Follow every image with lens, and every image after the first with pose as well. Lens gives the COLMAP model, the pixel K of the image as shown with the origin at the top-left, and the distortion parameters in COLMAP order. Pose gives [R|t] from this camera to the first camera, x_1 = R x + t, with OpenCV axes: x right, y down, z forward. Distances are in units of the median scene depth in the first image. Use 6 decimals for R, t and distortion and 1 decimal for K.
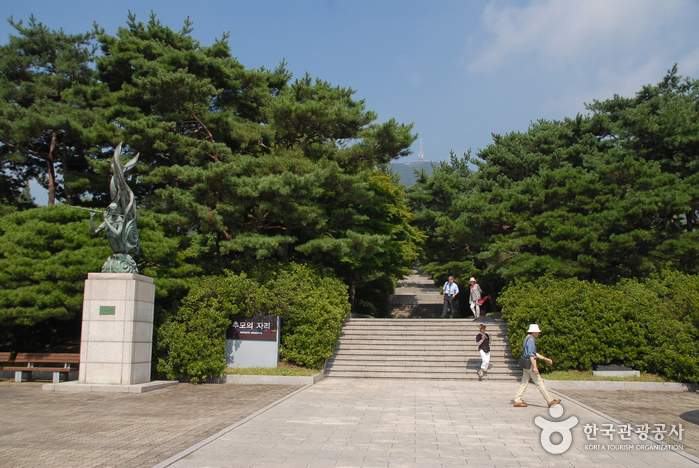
lens RADIAL K [[660.5, 0, 349.5], [0, 660.5, 234.0], [0, 0, 1]] dist [-0.203600, 0.334500]
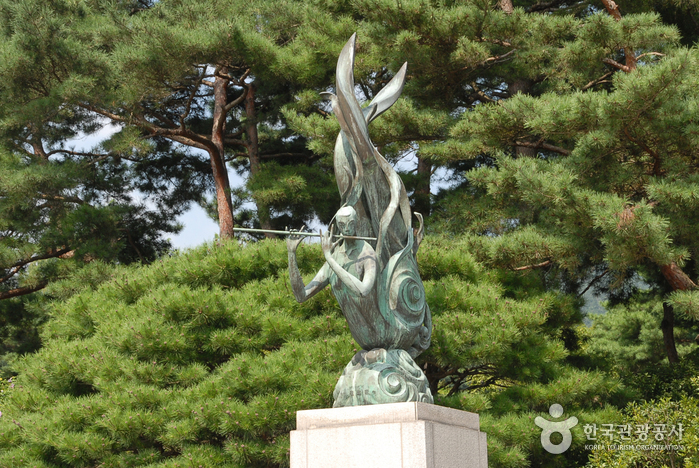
lens RADIAL K [[1618.8, 0, 349.5], [0, 1618.8, 234.0], [0, 0, 1]] dist [0.563506, 0.007865]
pose [[0.921696, -0.105472, -0.373298, -0.029477], [0.085822, 0.993923, -0.068926, 0.024724], [0.378299, 0.031491, 0.925148, 0.157488]]
